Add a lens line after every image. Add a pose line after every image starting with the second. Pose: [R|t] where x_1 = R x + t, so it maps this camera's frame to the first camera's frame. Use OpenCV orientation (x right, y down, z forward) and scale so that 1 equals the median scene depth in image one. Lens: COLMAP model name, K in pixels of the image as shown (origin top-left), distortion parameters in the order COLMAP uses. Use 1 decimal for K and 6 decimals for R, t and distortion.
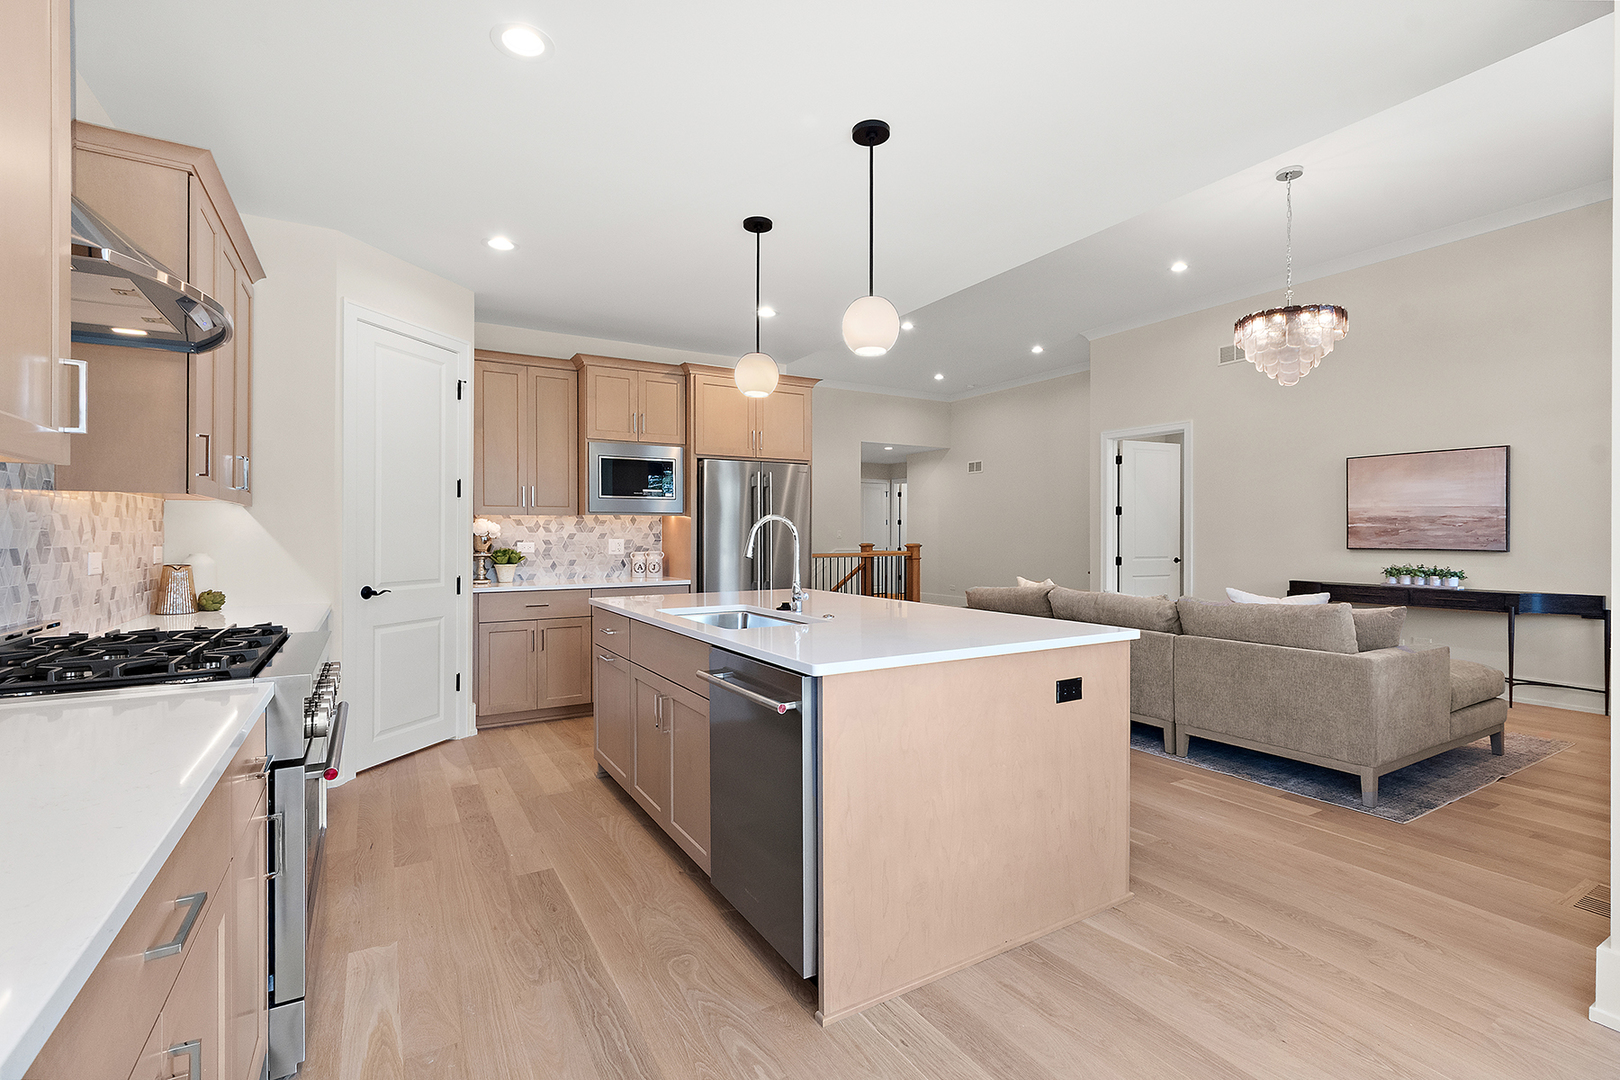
lens RADIAL K [[723.2, 0, 800.0], [0, 723.2, 535.1], [0, 0, 1]] dist [-0.001050, -0.000944]
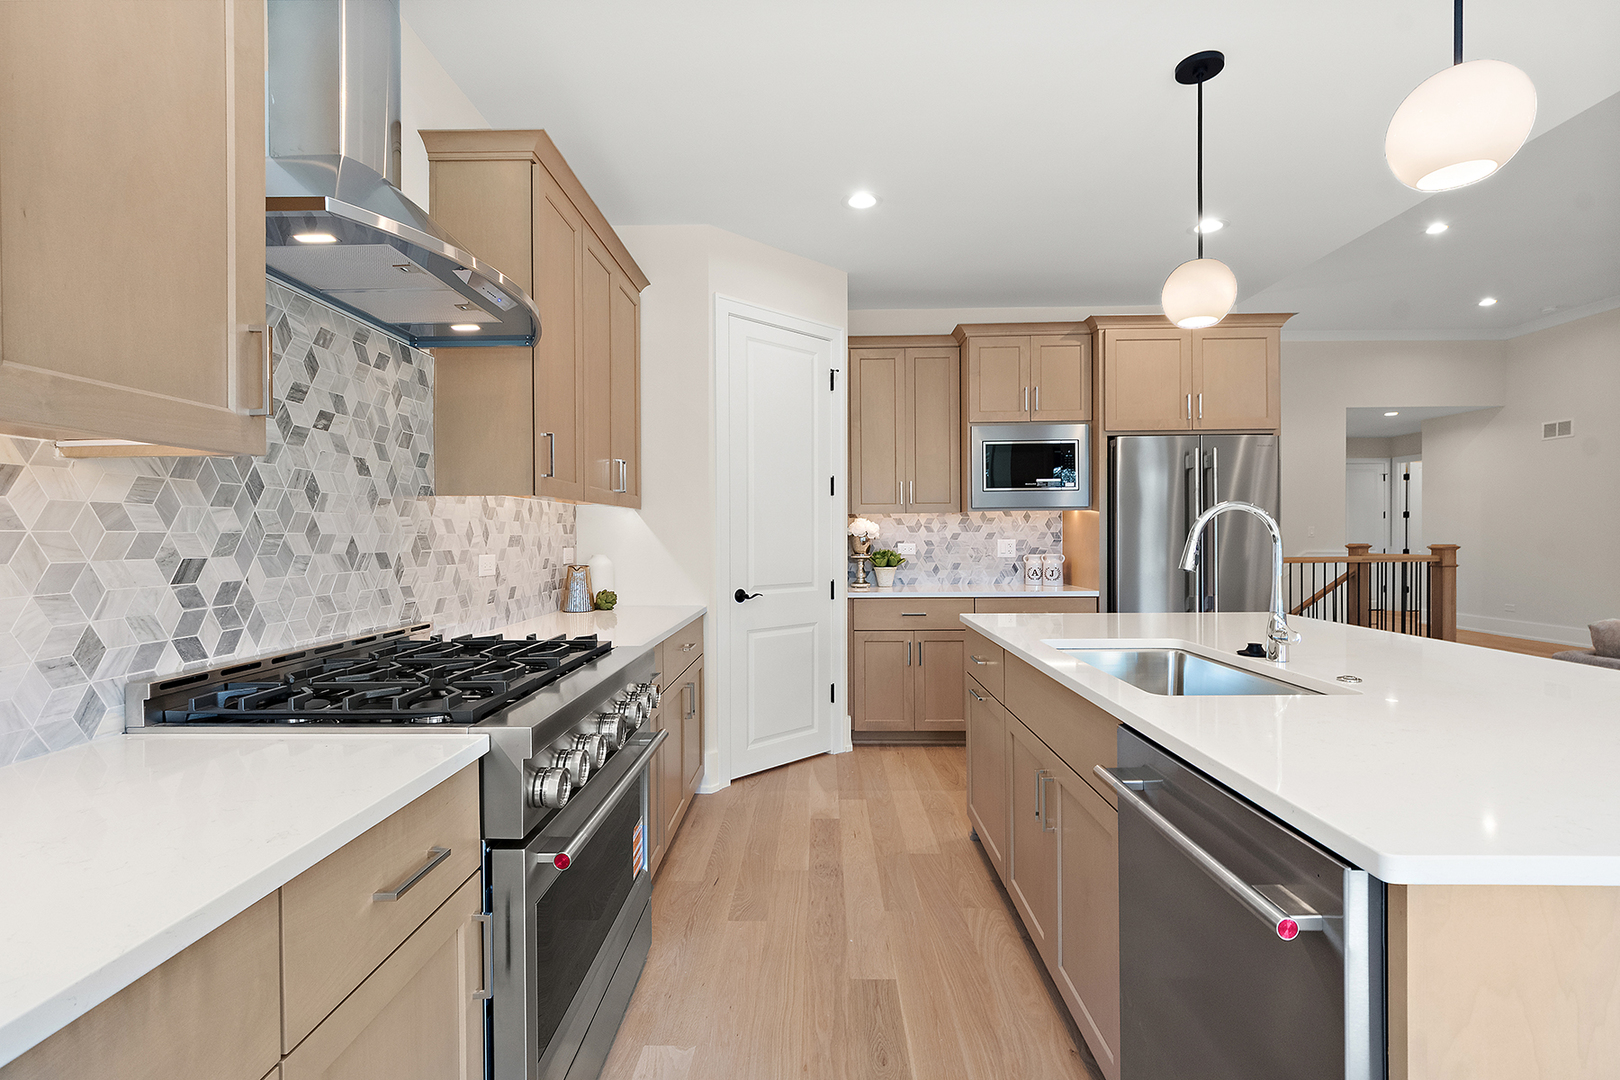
lens RADIAL K [[717.1, 0, 807.7], [0, 717.1, 540.5], [0, 0, 1]] dist [0.001744, -0.000357]
pose [[0.855134, -0.001416, -0.518406, -0.017617], [0.005960, 0.999957, 0.007098, -0.000753], [0.518373, -0.009160, 0.855105, 0.172948]]
